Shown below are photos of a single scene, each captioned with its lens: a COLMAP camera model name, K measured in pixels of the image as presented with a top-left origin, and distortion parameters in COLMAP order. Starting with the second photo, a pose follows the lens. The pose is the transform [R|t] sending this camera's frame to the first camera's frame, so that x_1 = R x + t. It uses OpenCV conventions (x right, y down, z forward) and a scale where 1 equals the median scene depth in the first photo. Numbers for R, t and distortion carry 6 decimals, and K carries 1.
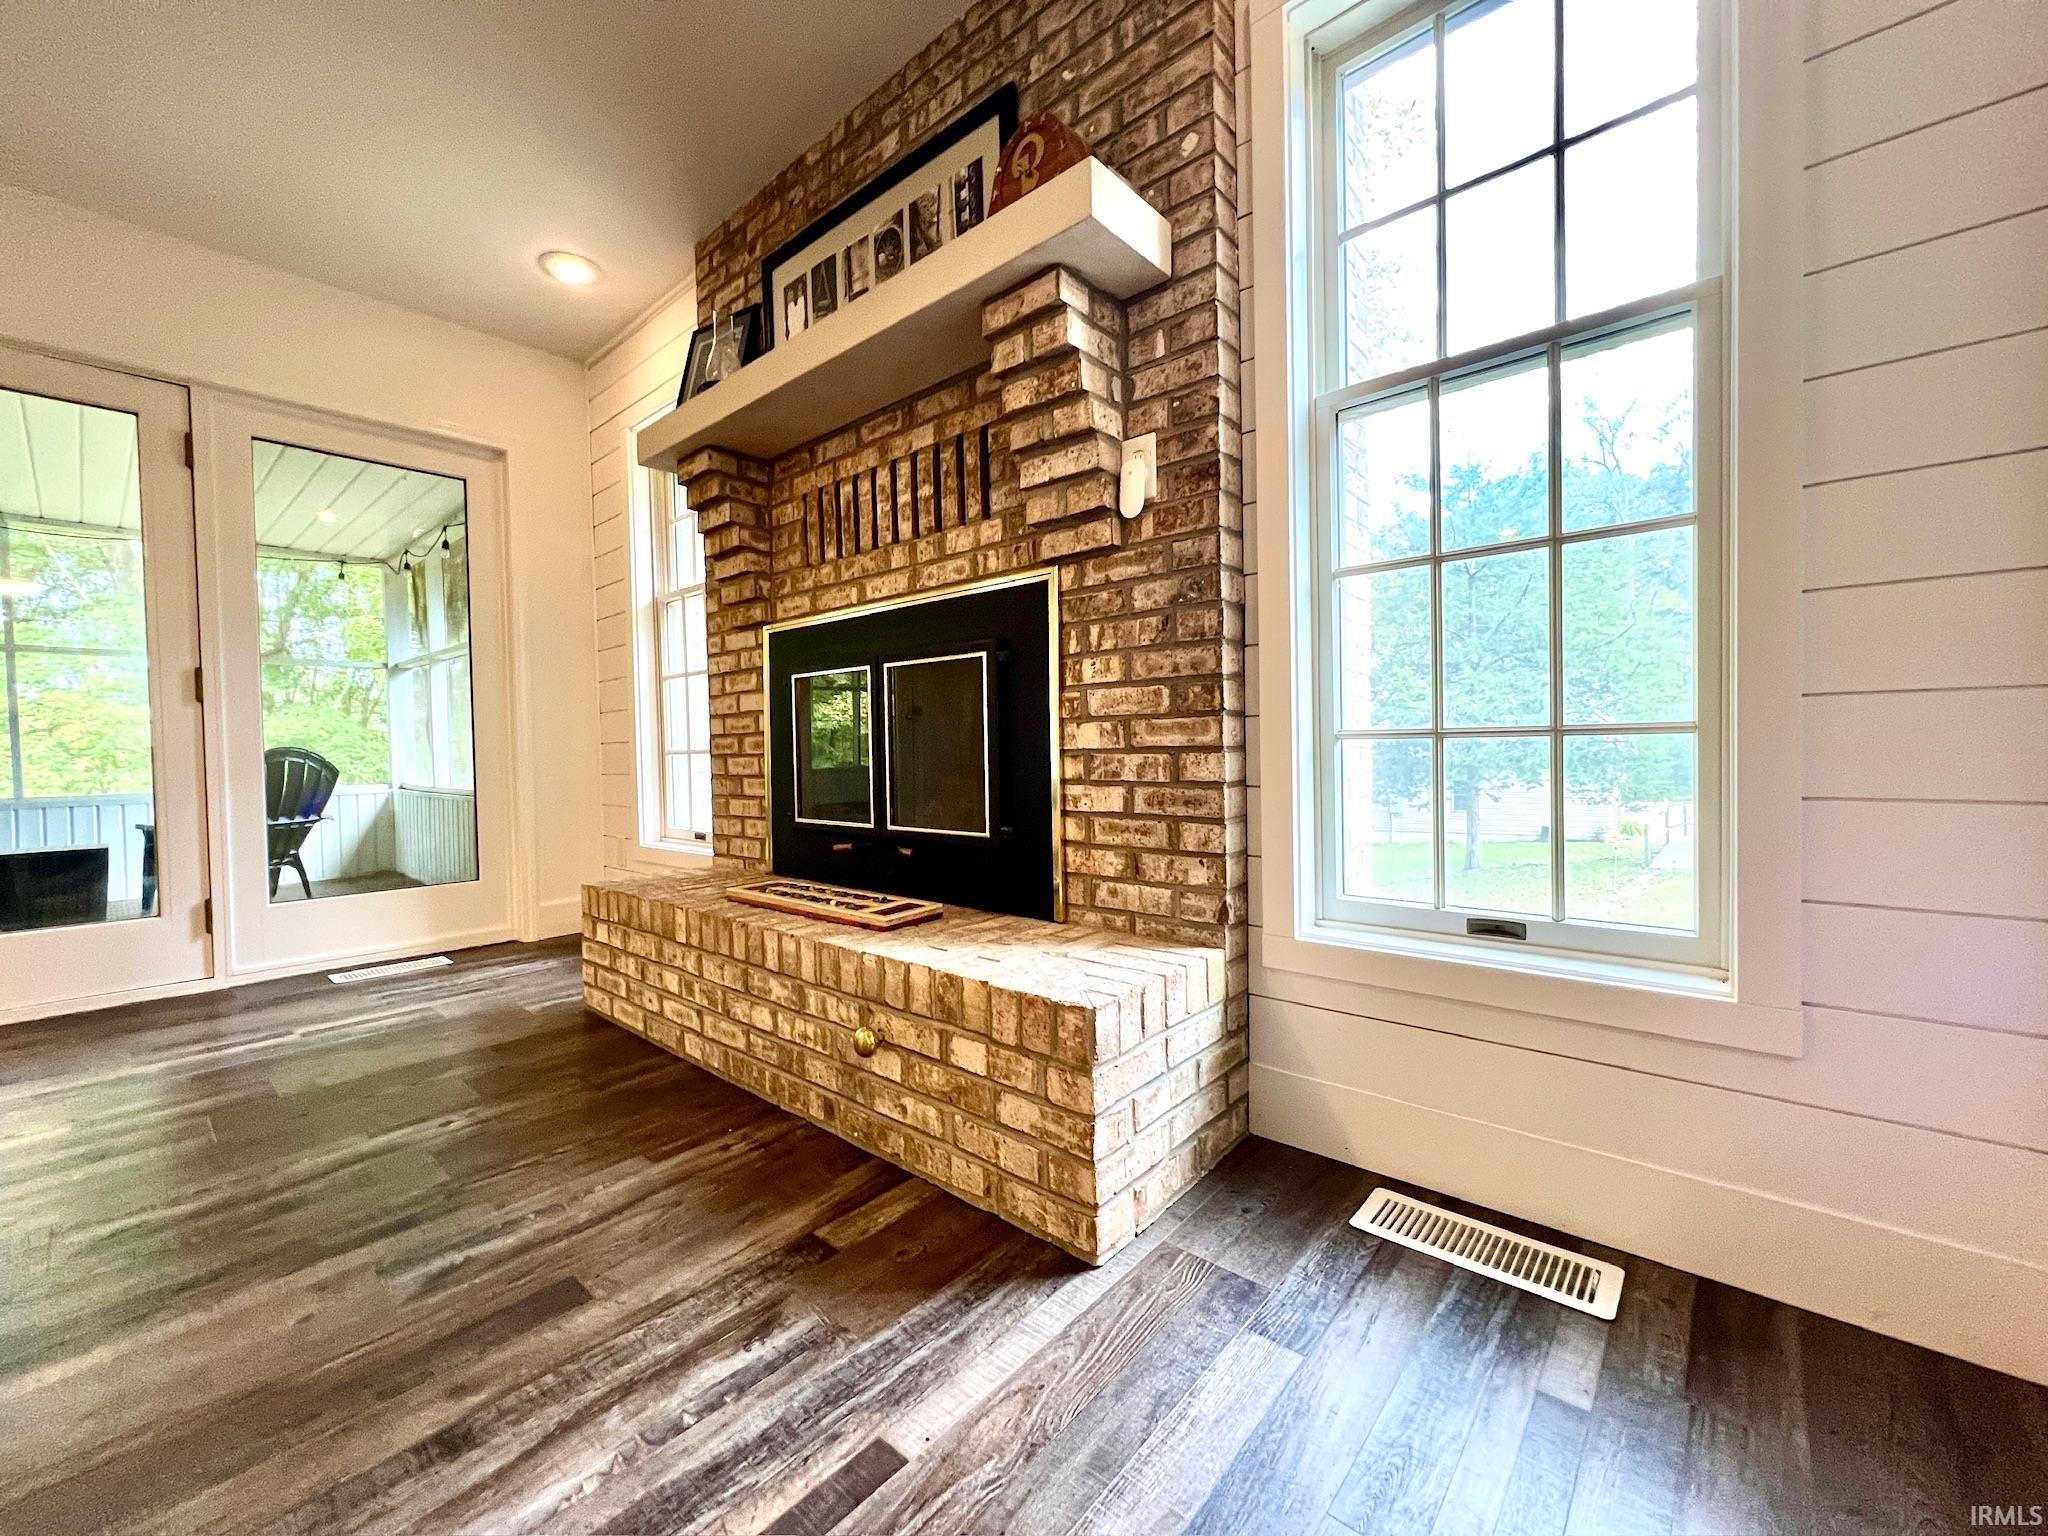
lens RADIAL K [[817.2, 0, 1021.4], [0, 817.2, 768.1], [0, 0, 1]] dist [-0.002133, 0.000192]
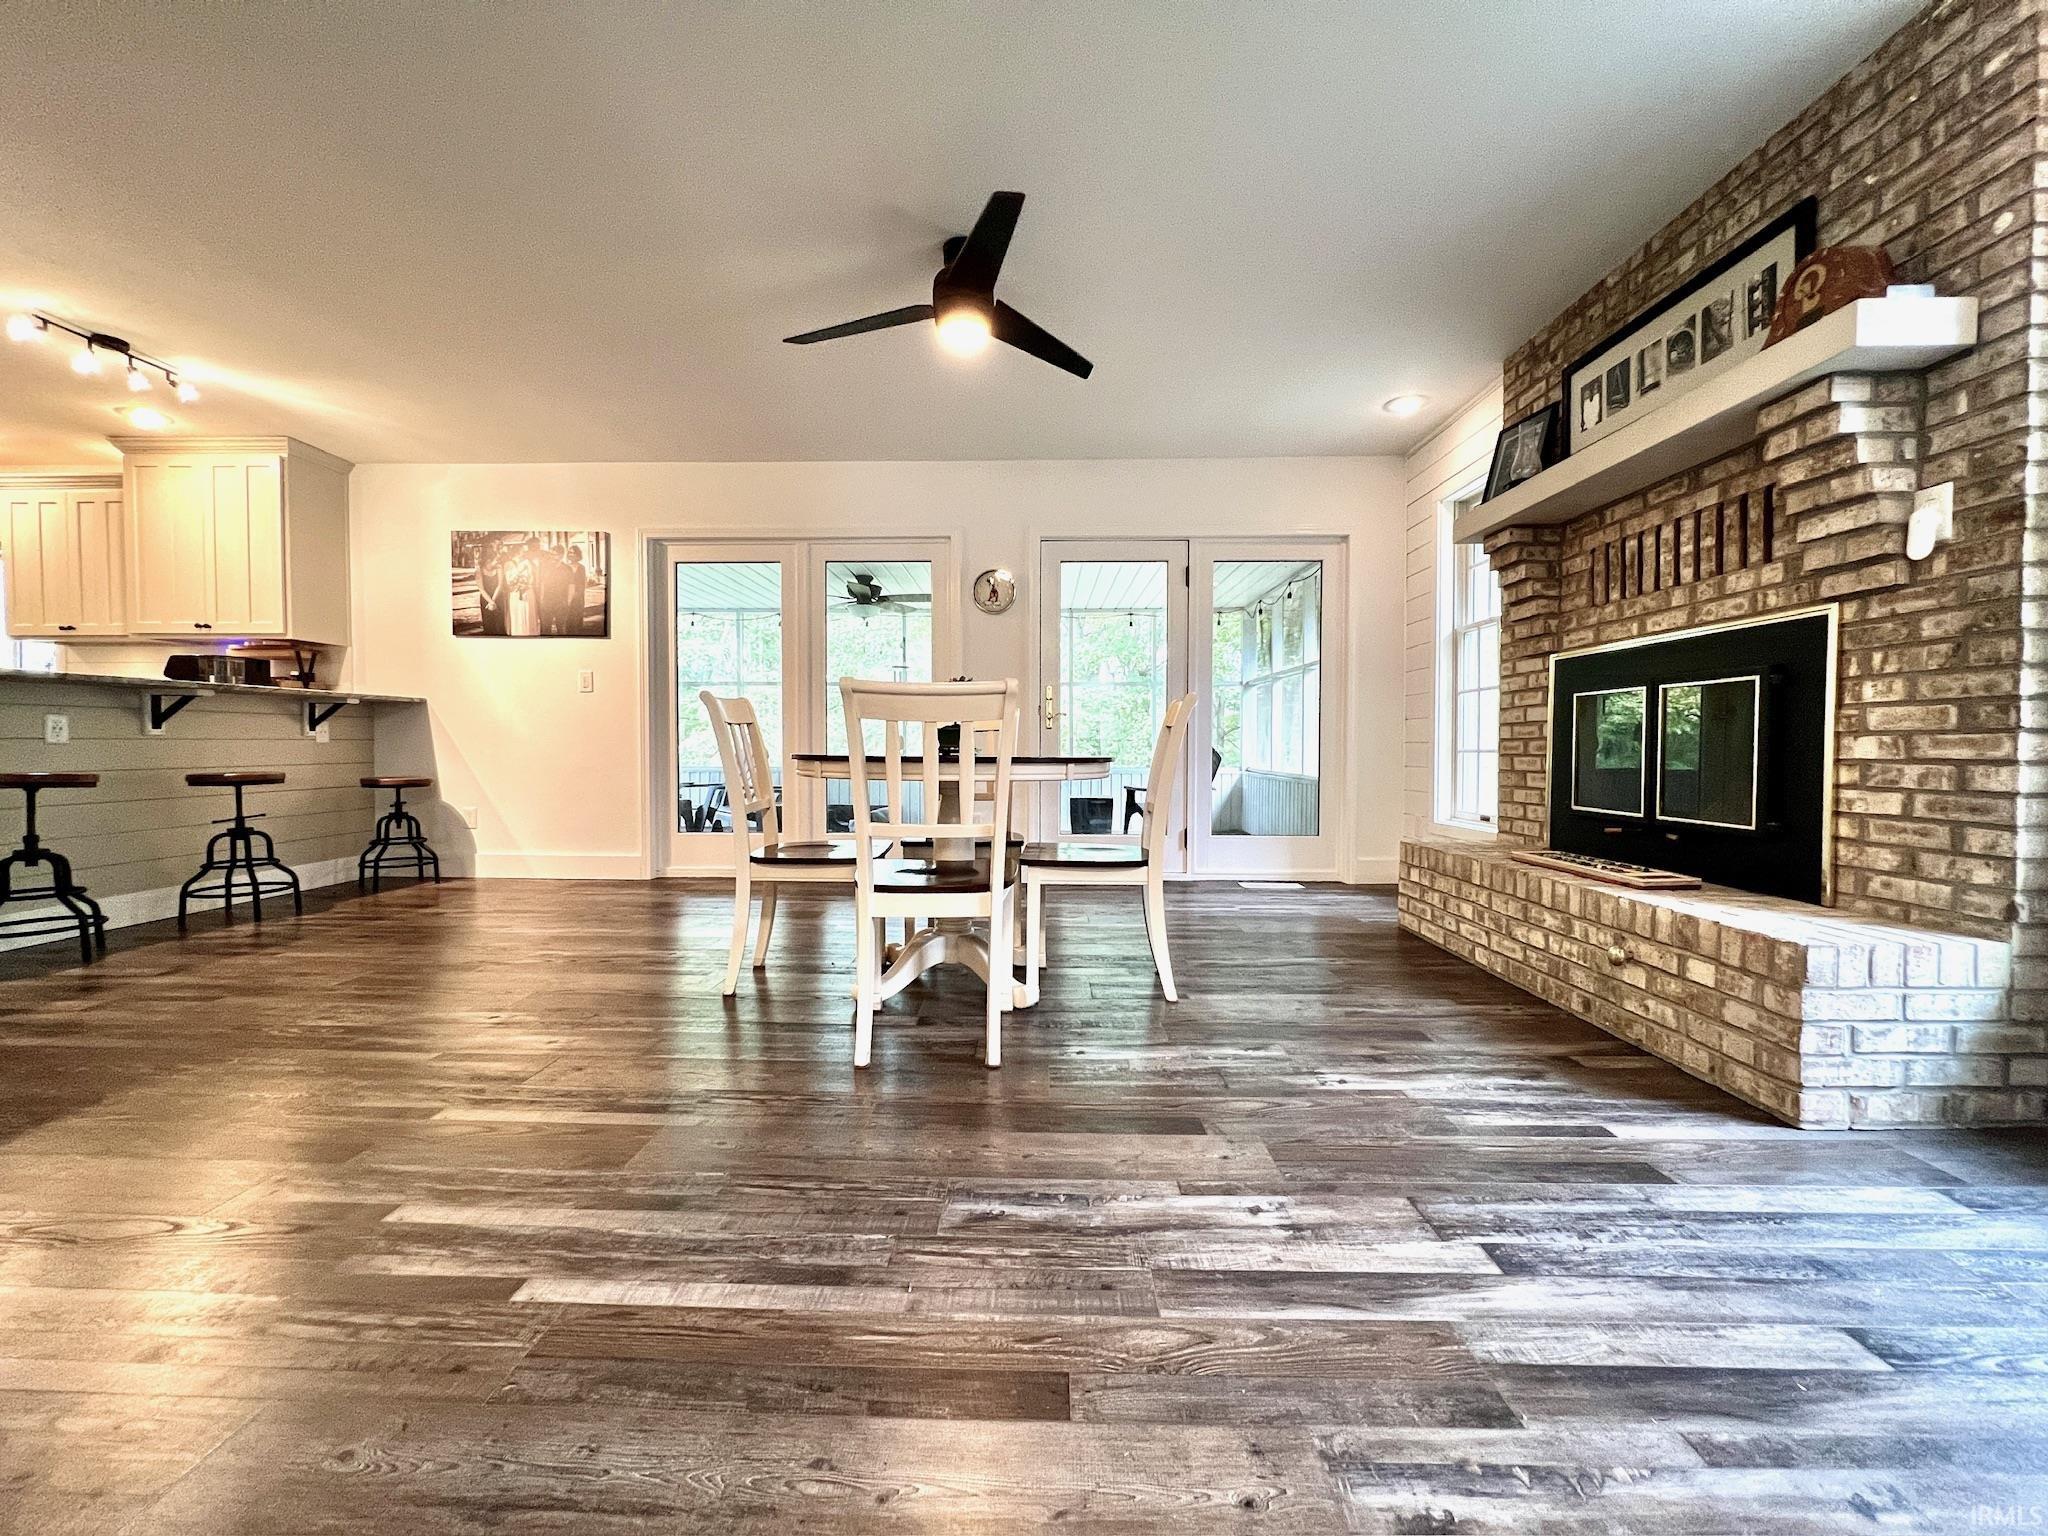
lens RADIAL K [[817.2, 0, 1020.1], [0, 817.2, 770.5], [0, 0, 1]] dist [-0.002133, 0.000192]
pose [[0.641152, 0.039575, -0.766392, 0.194519], [-0.031118, 0.999189, 0.025564, 0.000307], [0.766782, 0.007458, 0.641864, -0.640103]]
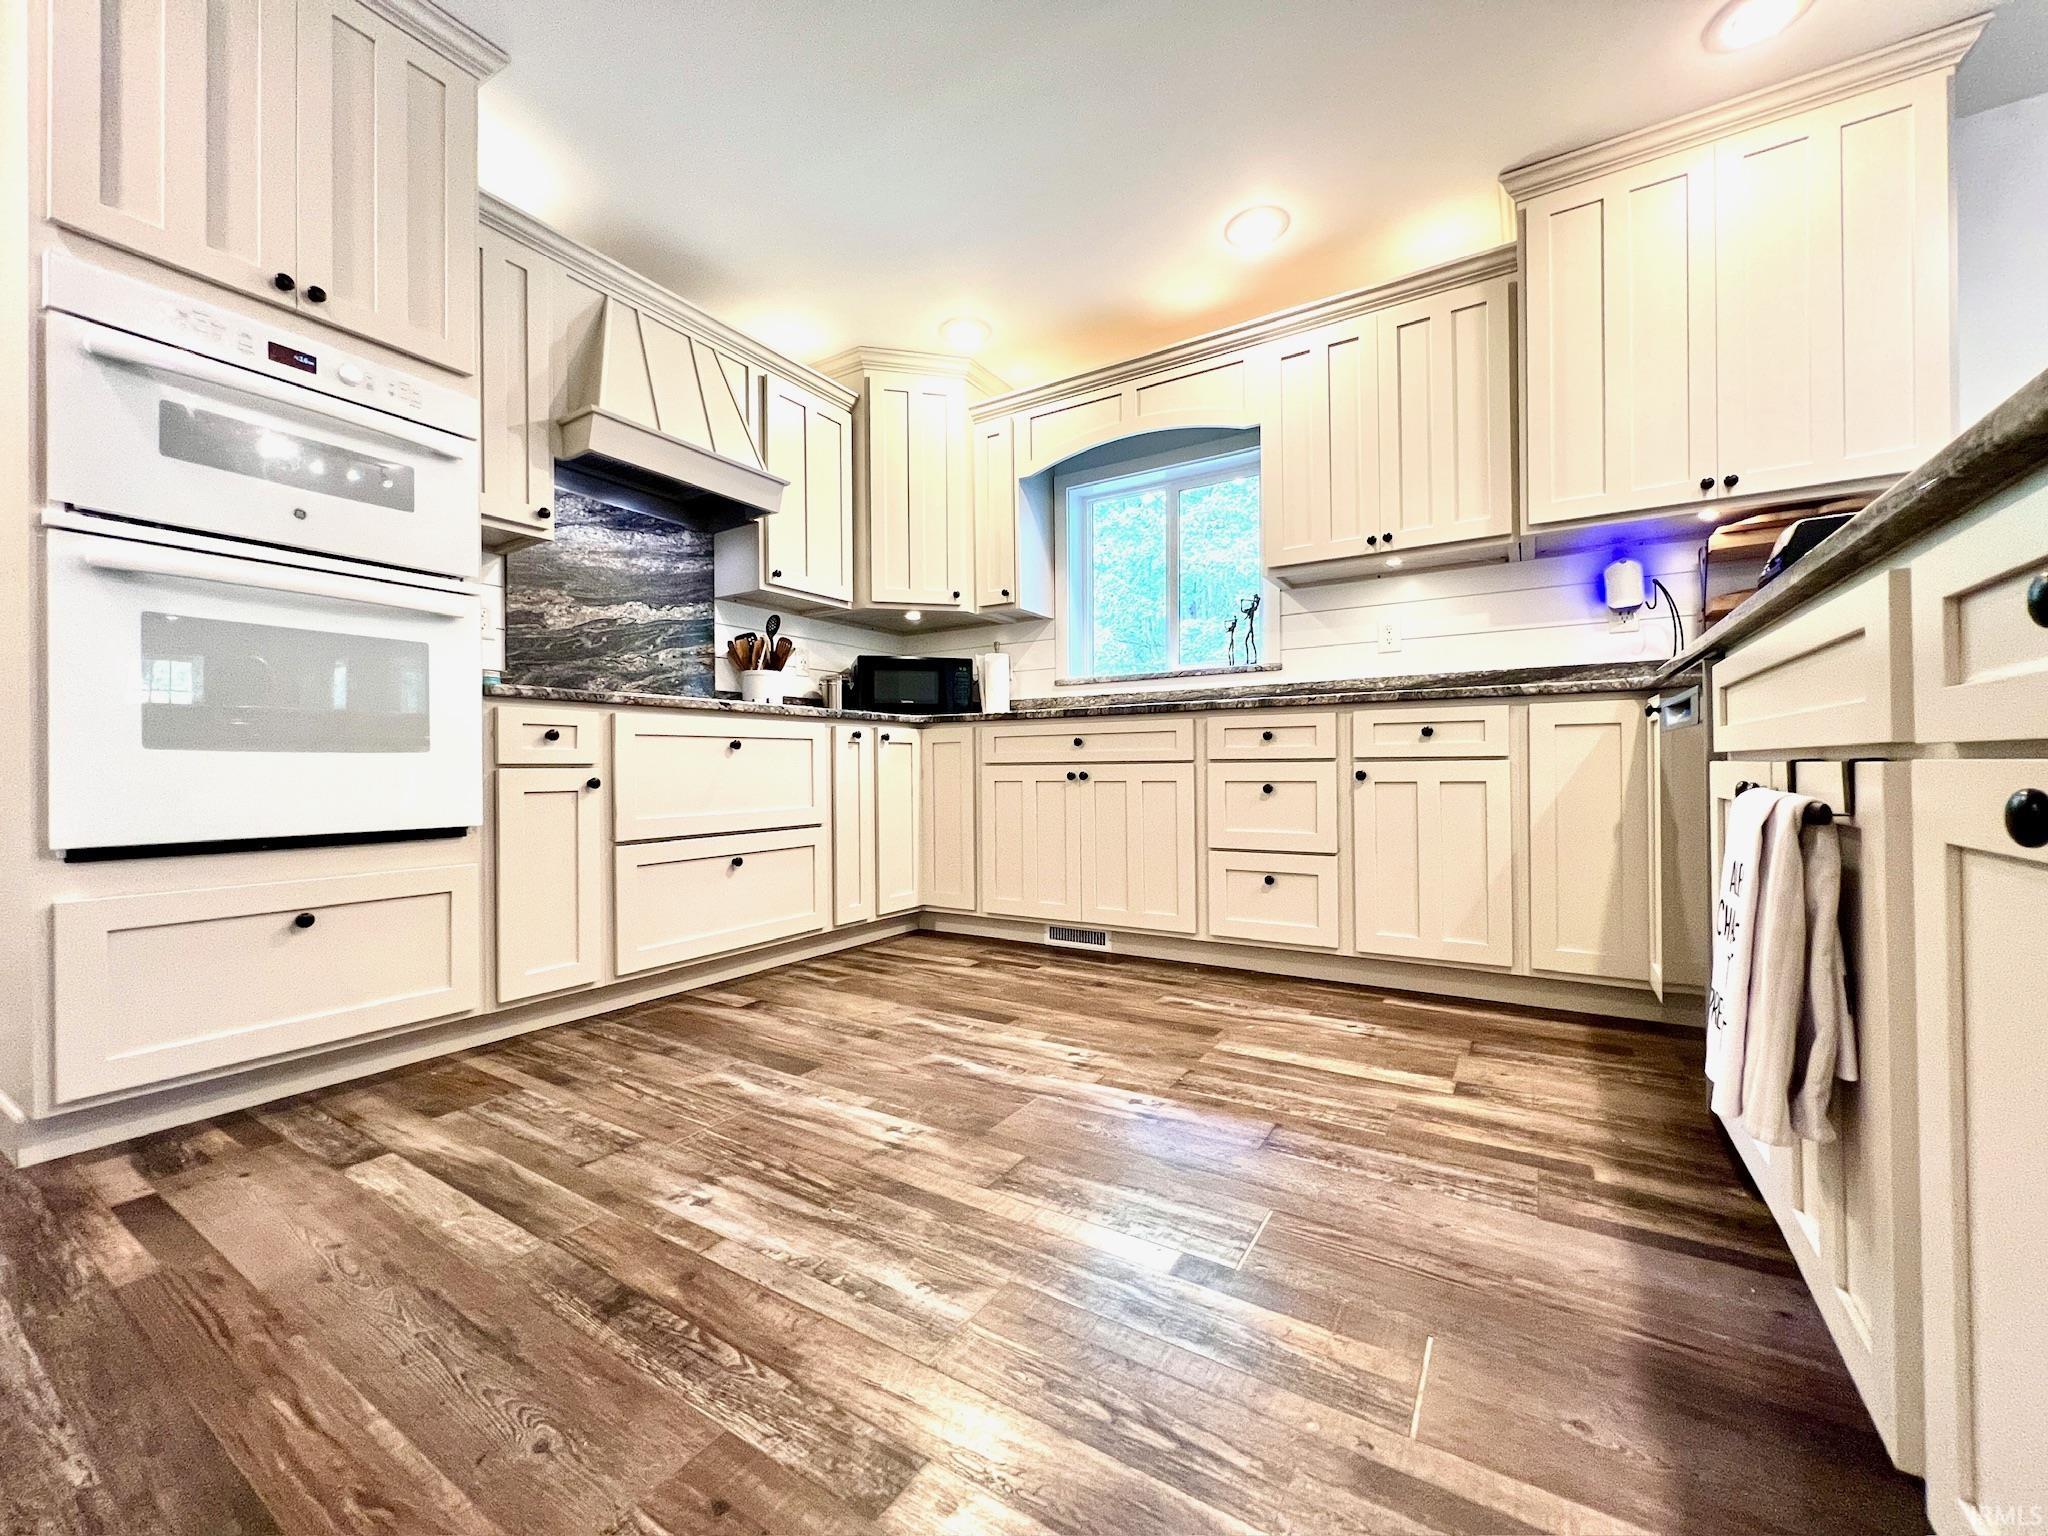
lens RADIAL K [[817.2, 0, 1024.9], [0, 817.2, 777.8], [0, 0, 1]] dist [-0.002133, 0.000192]
pose [[0.158468, 0.024437, -0.987062, -2.300220], [-0.016334, 0.999622, 0.022125, 0.137484], [0.987229, 0.012617, 0.158807, -2.203993]]
